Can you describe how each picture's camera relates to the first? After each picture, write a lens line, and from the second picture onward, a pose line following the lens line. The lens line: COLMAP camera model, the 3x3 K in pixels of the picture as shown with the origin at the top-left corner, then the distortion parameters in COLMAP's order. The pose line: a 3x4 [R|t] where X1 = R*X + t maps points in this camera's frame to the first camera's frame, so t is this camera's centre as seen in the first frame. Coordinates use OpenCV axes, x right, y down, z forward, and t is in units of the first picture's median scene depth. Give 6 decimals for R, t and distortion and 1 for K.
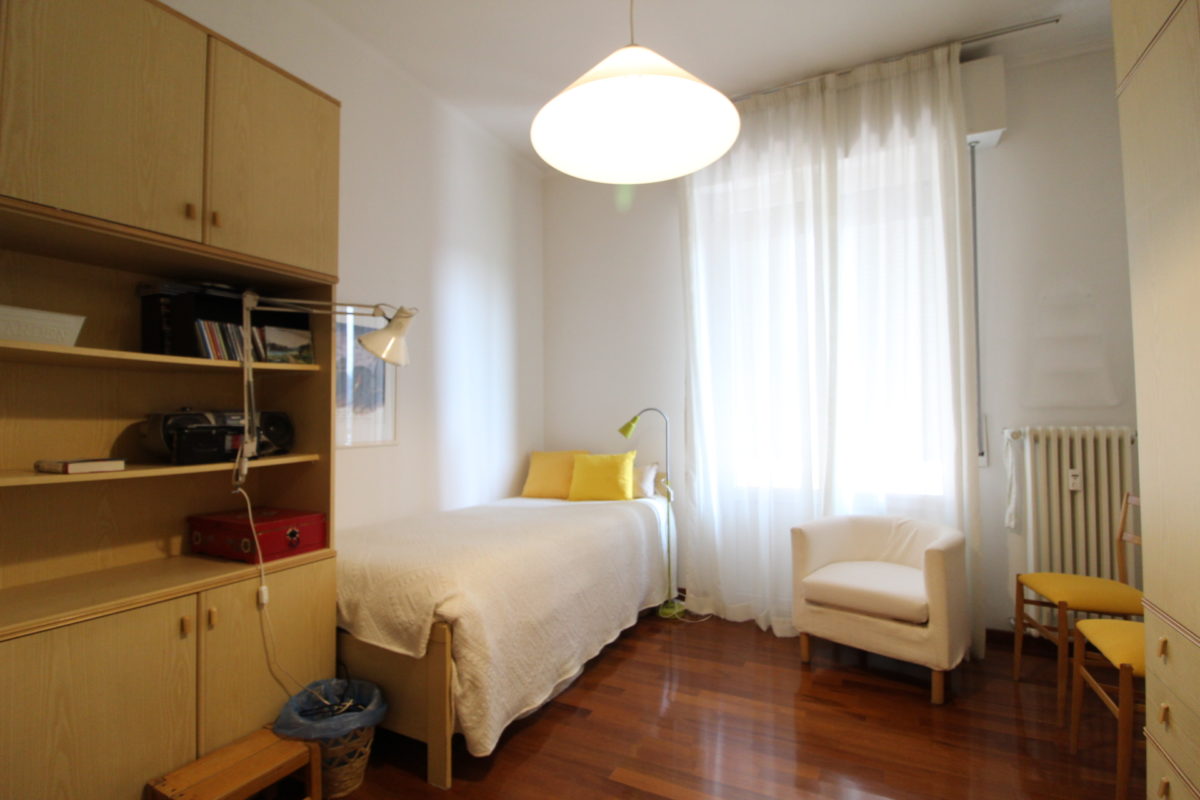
lens RADIAL K [[565.8, 0, 595.7], [0, 565.8, 400.1], [0, 0, 1]] dist [-0.002571, -0.002740]
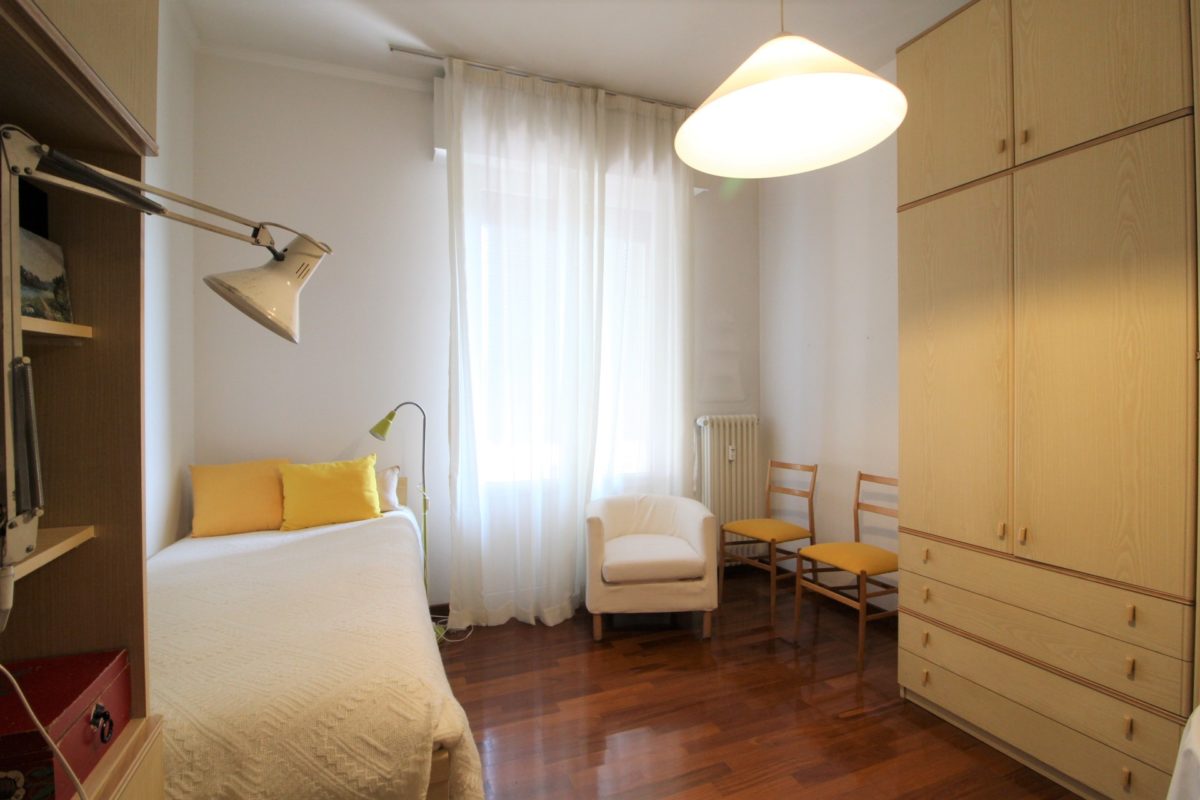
lens RADIAL K [[565.8, 0, 597.6], [0, 565.8, 400.4], [0, 0, 1]] dist [-0.002571, -0.002740]
pose [[0.654601, -0.005117, 0.755957, -0.428310], [-0.020269, 0.999499, 0.024317, -0.017003], [-0.755703, -0.031240, 0.654169, 0.307191]]
